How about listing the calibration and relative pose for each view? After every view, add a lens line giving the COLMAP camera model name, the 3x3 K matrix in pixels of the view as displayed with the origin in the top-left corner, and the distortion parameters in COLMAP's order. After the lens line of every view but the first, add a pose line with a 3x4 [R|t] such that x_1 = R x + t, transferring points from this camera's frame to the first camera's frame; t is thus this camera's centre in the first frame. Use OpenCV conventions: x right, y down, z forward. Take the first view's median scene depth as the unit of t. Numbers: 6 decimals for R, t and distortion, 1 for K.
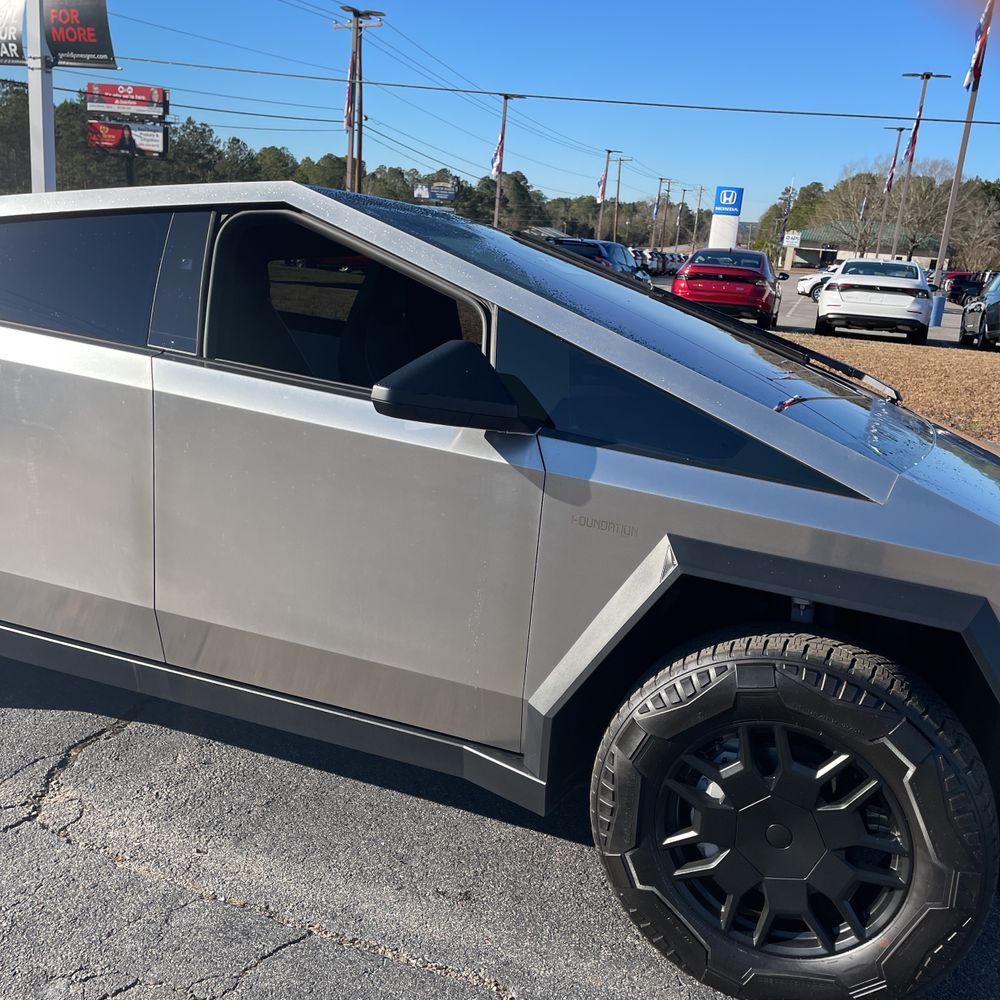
lens RADIAL K [[1005.6, 0, 500.0], [0, 1005.6, 500.0], [0, 0, 1]] dist [0.091770, -0.115995]
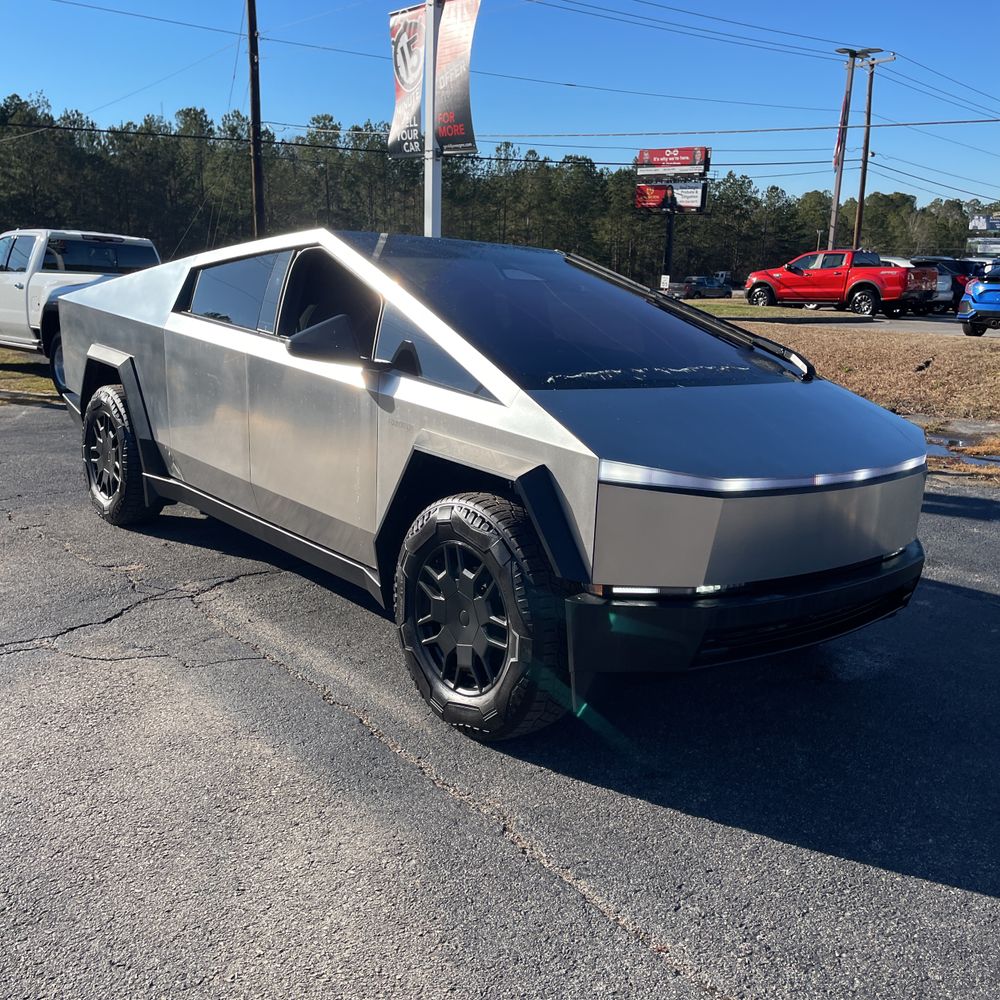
lens RADIAL K [[1009.3, 0, 494.4], [0, 1009.3, 503.0], [0, 0, 1]] dist [0.099451, -0.128249]
pose [[0.870109, 0.064133, -0.488669, 0.320111], [-0.084460, 0.996233, -0.019642, 0.052627], [0.485569, 0.058363, 0.872248, -0.109667]]
